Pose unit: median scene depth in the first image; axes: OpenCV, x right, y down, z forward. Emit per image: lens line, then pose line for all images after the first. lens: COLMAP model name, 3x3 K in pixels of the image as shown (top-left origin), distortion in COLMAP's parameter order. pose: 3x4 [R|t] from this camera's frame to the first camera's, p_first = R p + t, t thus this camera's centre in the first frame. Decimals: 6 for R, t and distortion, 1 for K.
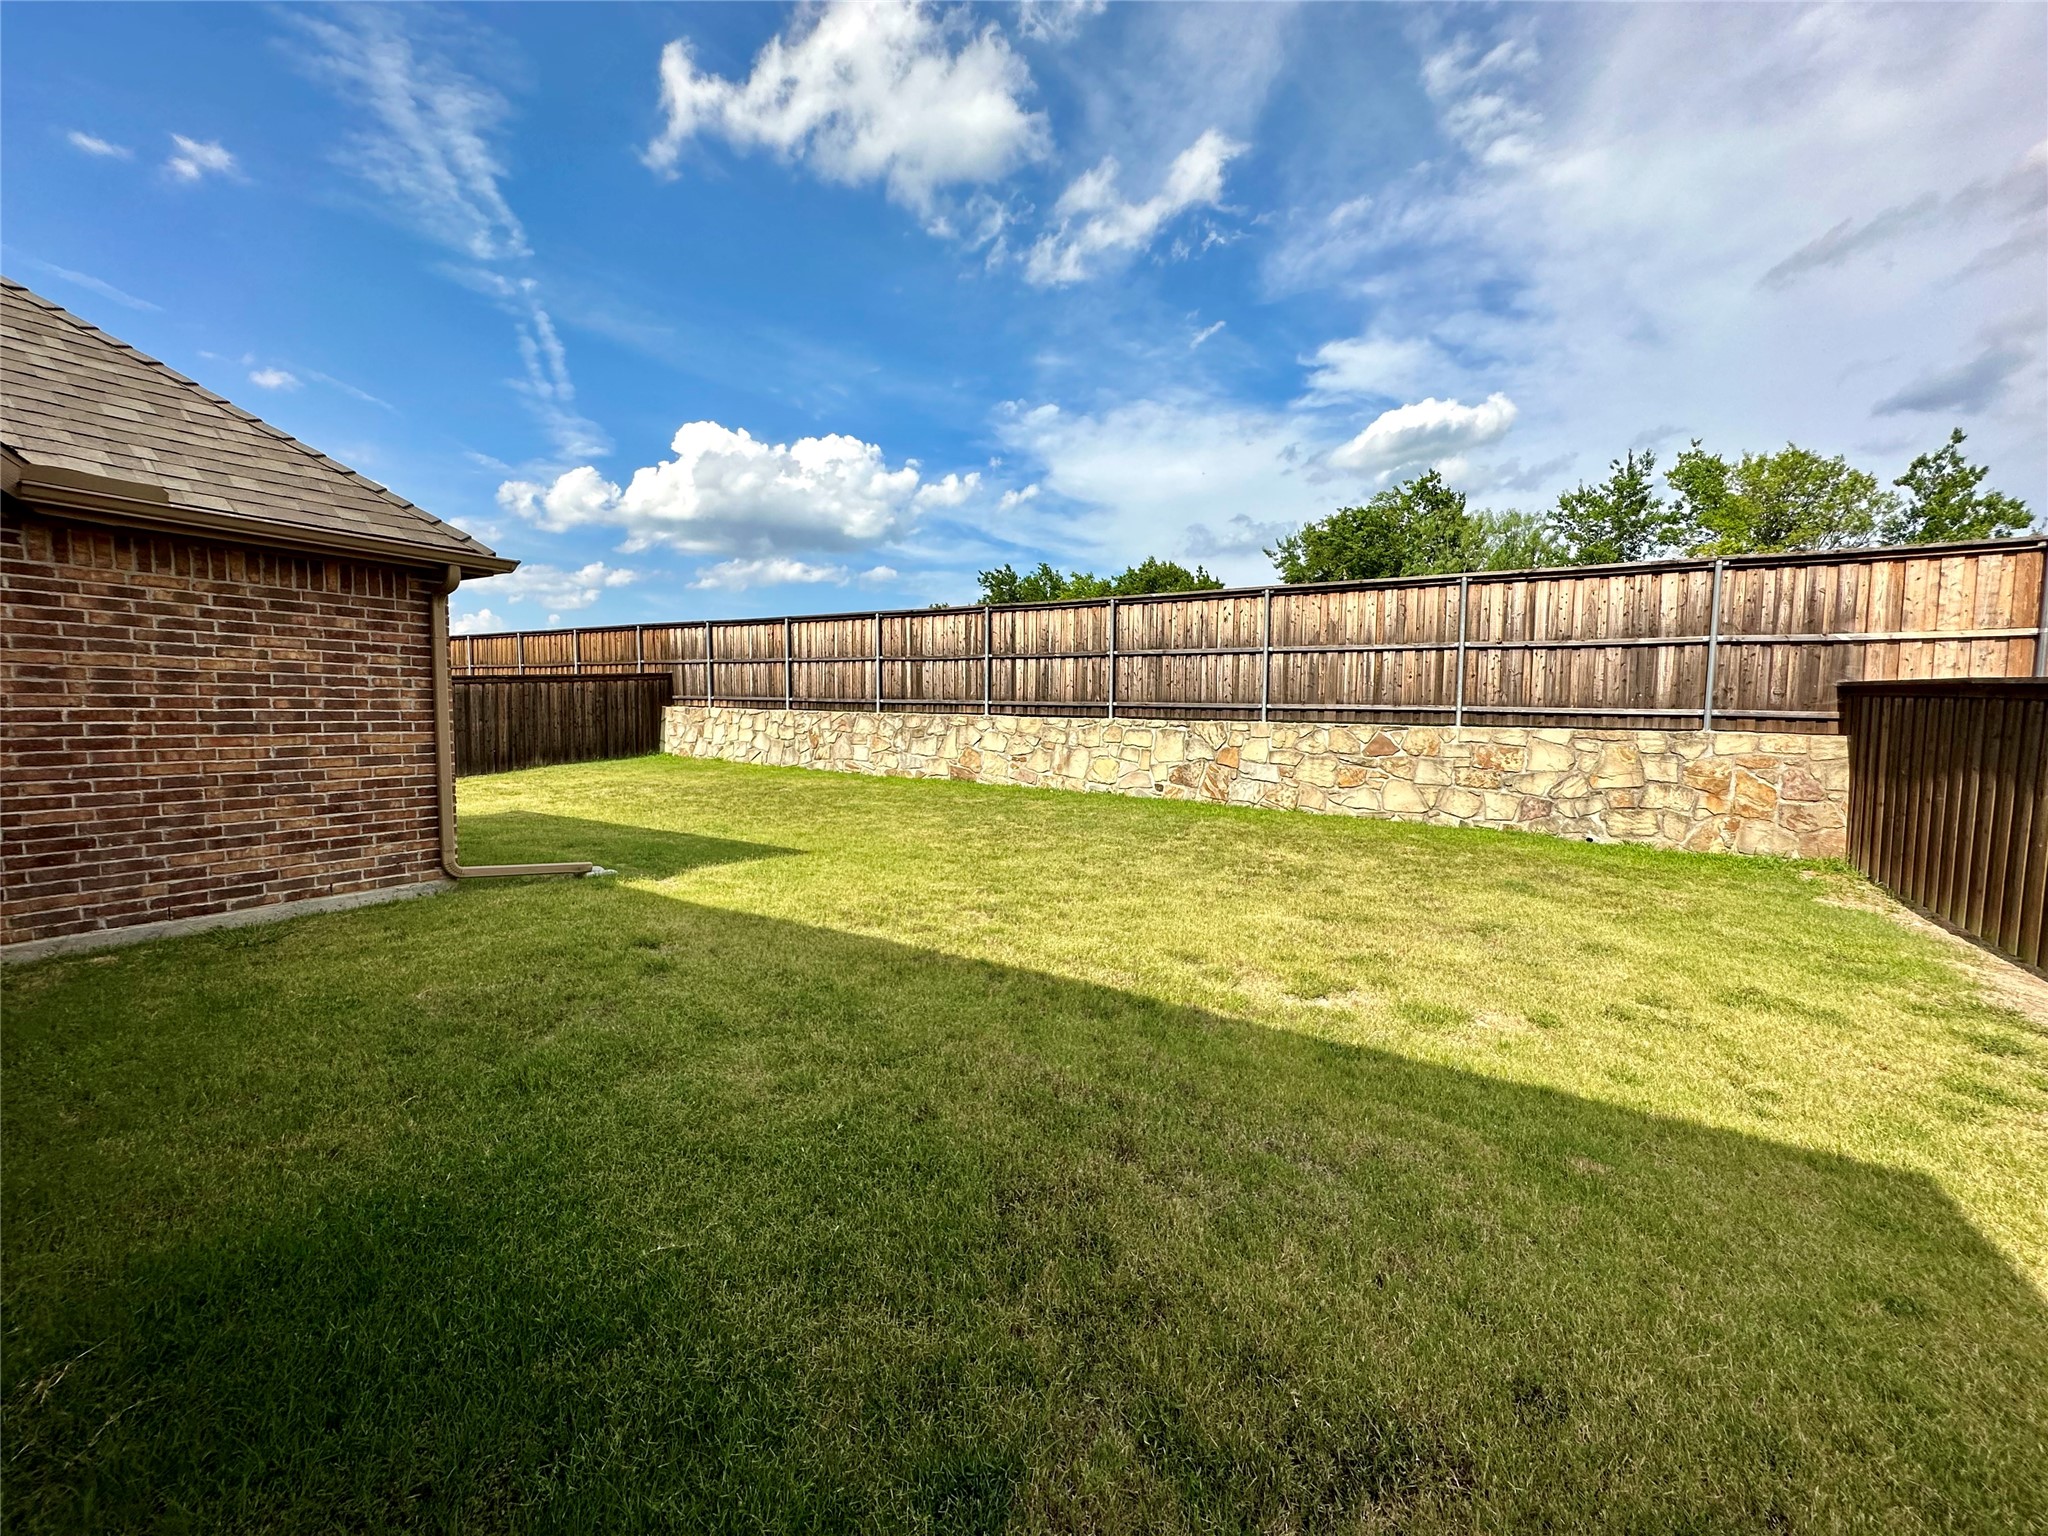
lens RADIAL K [[817.8, 0, 1024.0], [0, 817.8, 768.0], [0, 0, 1]] dist [-0.003813, 0.000552]
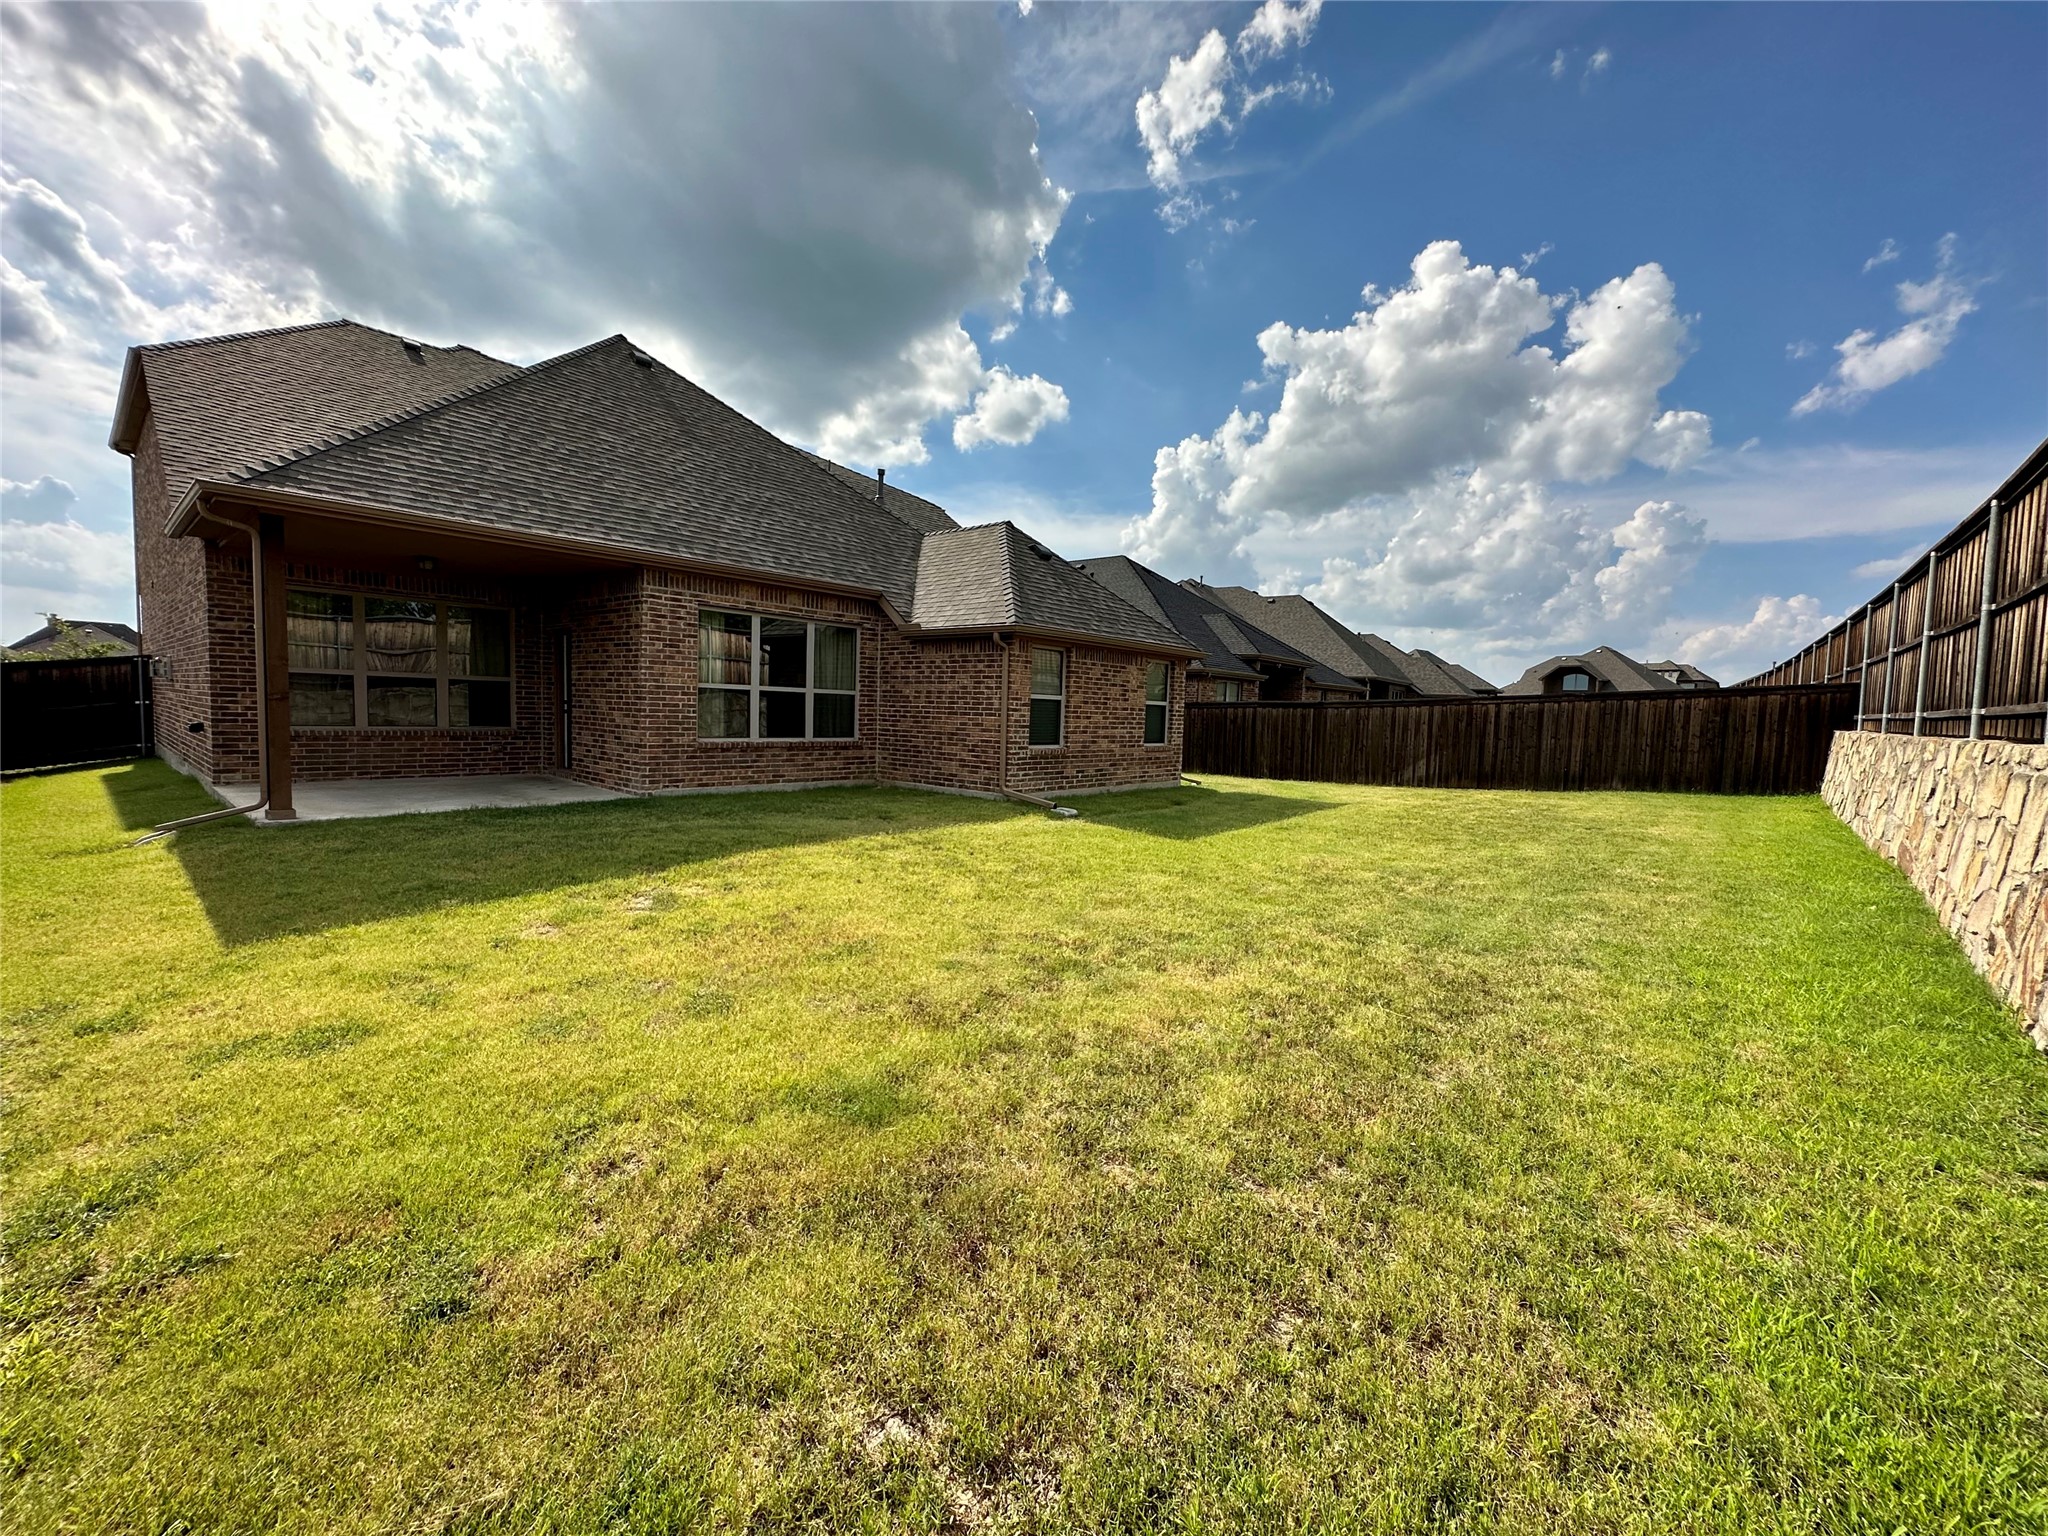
lens RADIAL K [[817.8, 0, 1024.0], [0, 817.8, 768.0], [0, 0, 1]] dist [-0.003813, 0.000552]
pose [[-0.163454, 0.053999, -0.985072, 0.296200], [-0.102483, 0.992169, 0.071393, -0.017121], [0.981214, 0.112622, -0.156640, 0.335972]]
